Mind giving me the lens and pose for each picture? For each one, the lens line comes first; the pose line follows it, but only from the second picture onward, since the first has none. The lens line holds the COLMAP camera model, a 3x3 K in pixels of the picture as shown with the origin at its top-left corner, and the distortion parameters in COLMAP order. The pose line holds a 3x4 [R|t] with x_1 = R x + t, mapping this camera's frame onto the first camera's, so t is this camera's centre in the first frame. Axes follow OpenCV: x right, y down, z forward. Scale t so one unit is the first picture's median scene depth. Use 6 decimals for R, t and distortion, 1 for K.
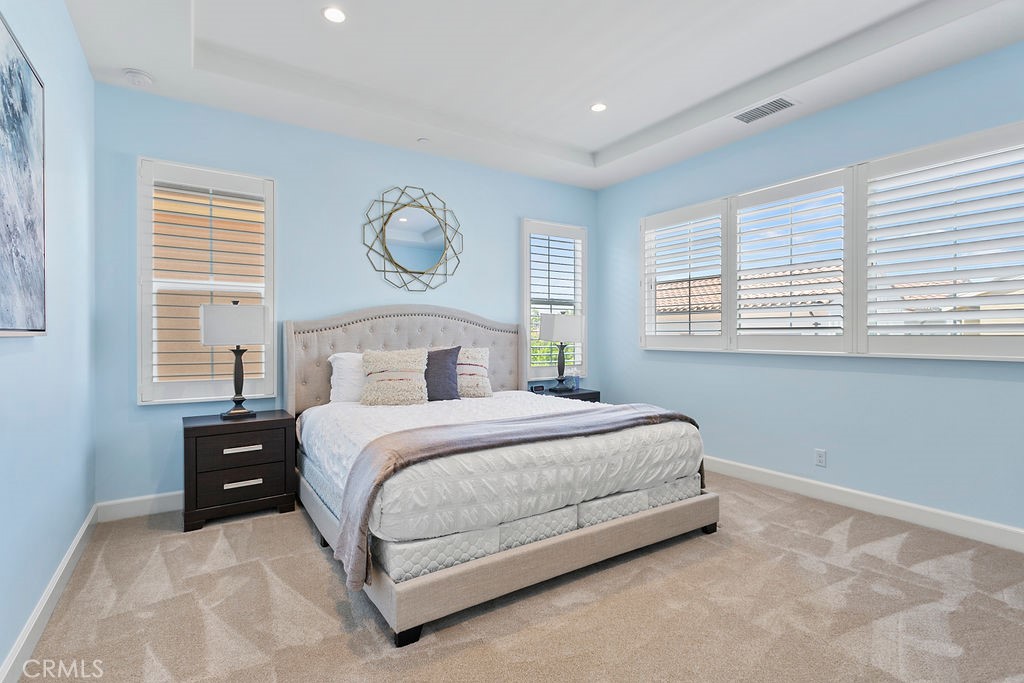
lens RADIAL K [[482.9, 0, 512.0], [0, 482.9, 341.5], [0, 0, 1]] dist [-0.000484, -0.000104]
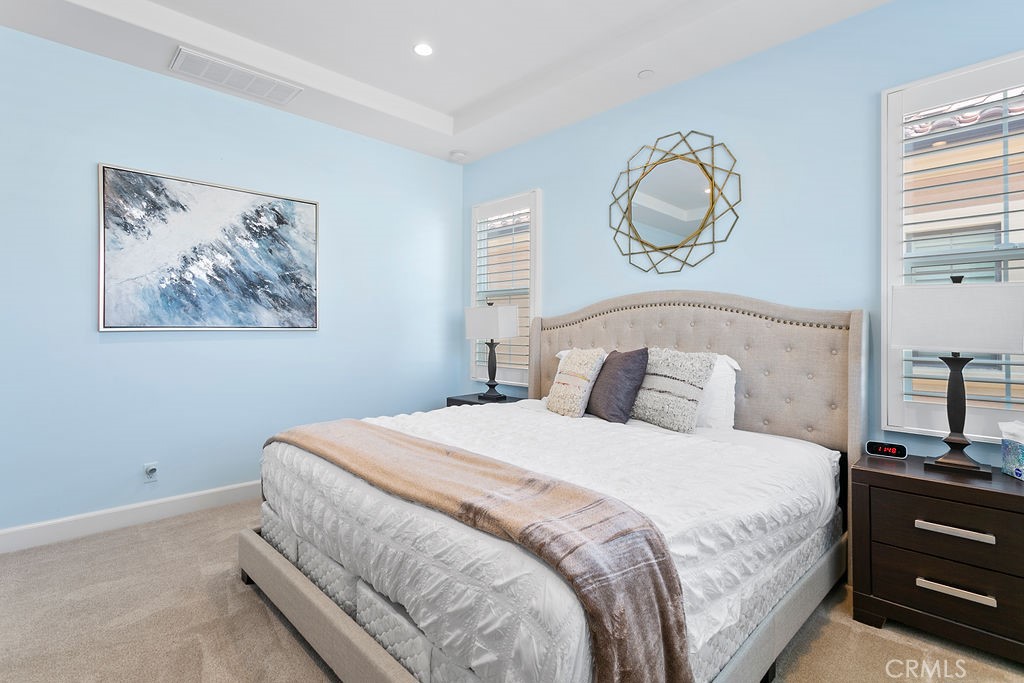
lens RADIAL K [[492.7, 0, 512.3], [0, 492.7, 325.3], [0, 0, 1]] dist [0.000120, 0.000060]
pose [[0.173406, -0.005131, -0.984837, 0.524078], [-0.013157, 0.999885, -0.007526, -0.014489], [0.984763, 0.014263, 0.173318, 0.648258]]
